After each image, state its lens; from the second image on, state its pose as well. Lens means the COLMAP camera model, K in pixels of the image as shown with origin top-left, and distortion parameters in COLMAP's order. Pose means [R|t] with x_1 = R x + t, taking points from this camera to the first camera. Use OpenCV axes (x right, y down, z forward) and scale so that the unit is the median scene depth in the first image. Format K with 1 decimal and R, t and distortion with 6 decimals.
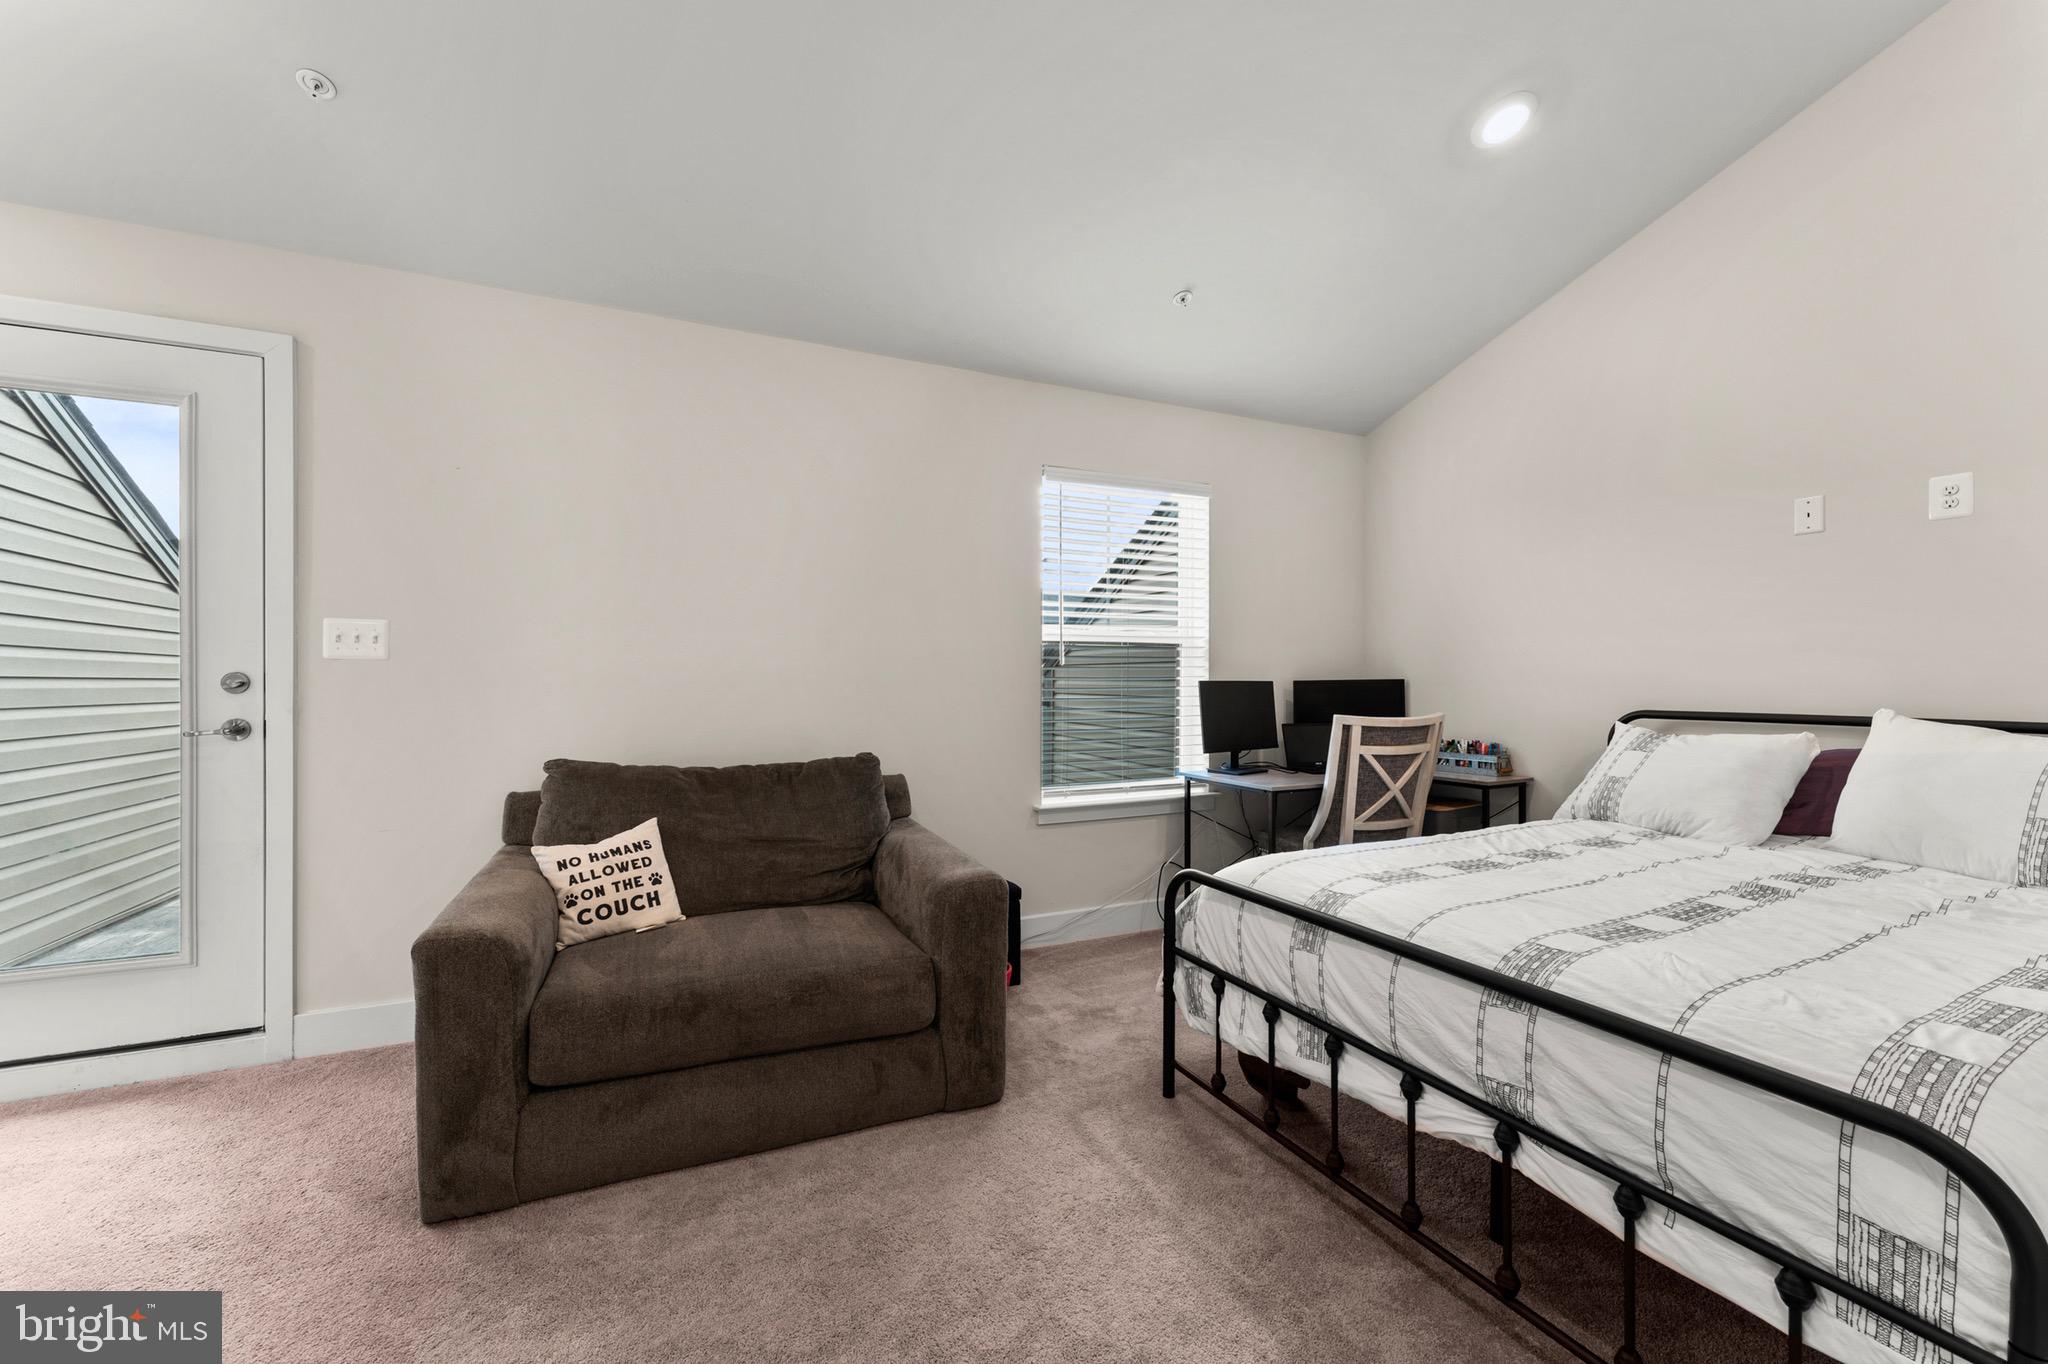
lens RADIAL K [[832.2, 0, 1026.0], [0, 832.2, 681.7], [0, 0, 1]] dist [-0.003697, 0.001189]
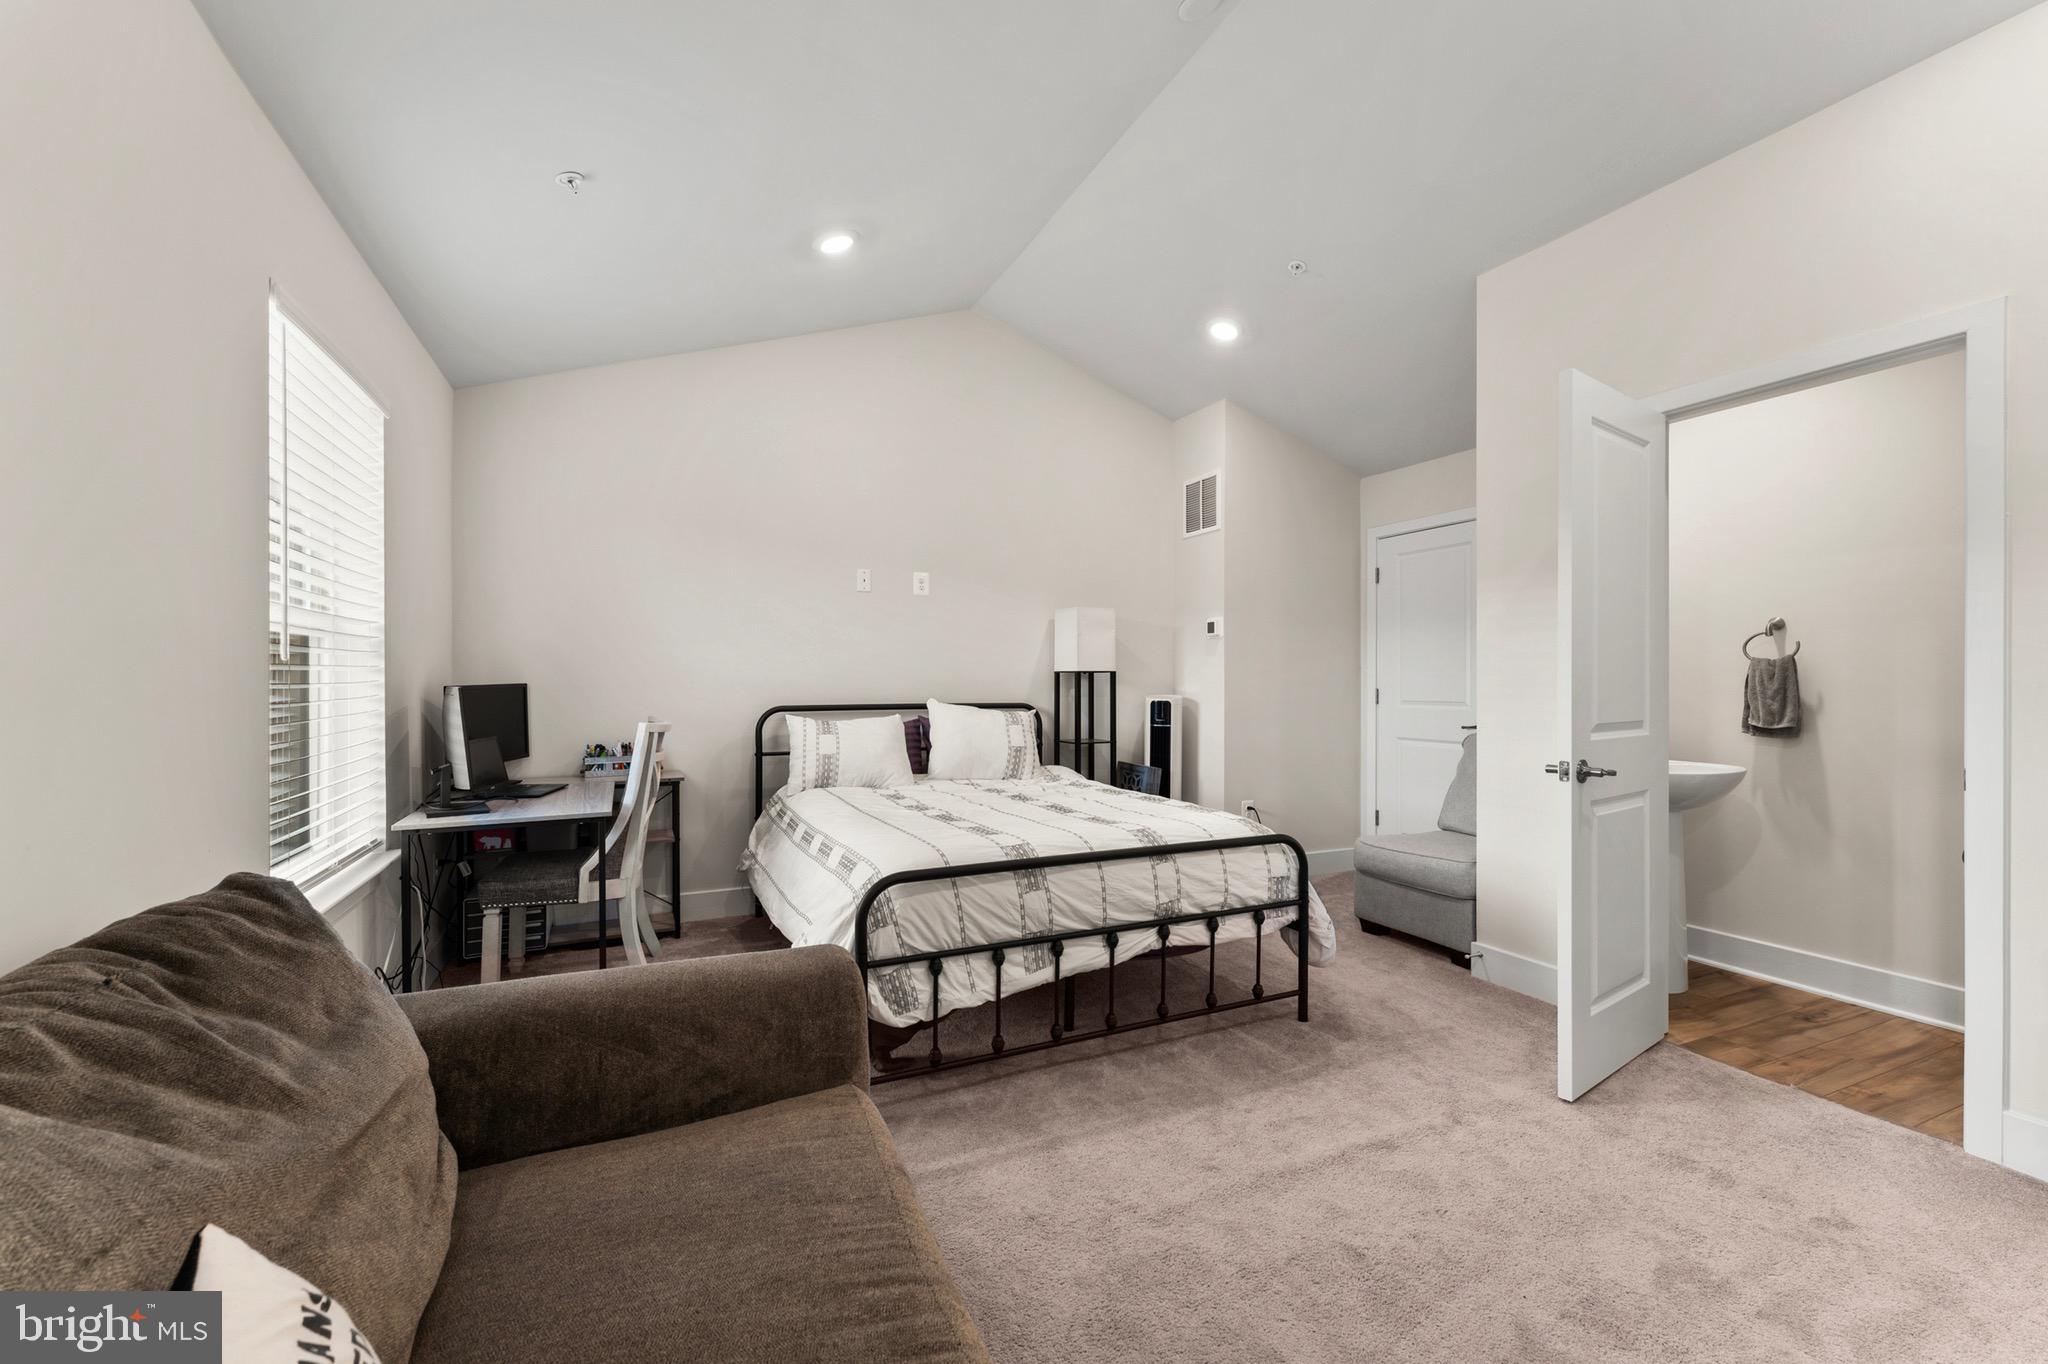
lens RADIAL K [[832.2, 0, 1027.3], [0, 832.2, 680.3], [0, 0, 1]] dist [-0.003697, 0.001189]
pose [[-0.016967, -0.000231, 0.999856, -0.776839], [0.000741, 1.000000, 0.000244, -0.008055], [-0.999856, 0.000745, -0.016967, 0.817130]]
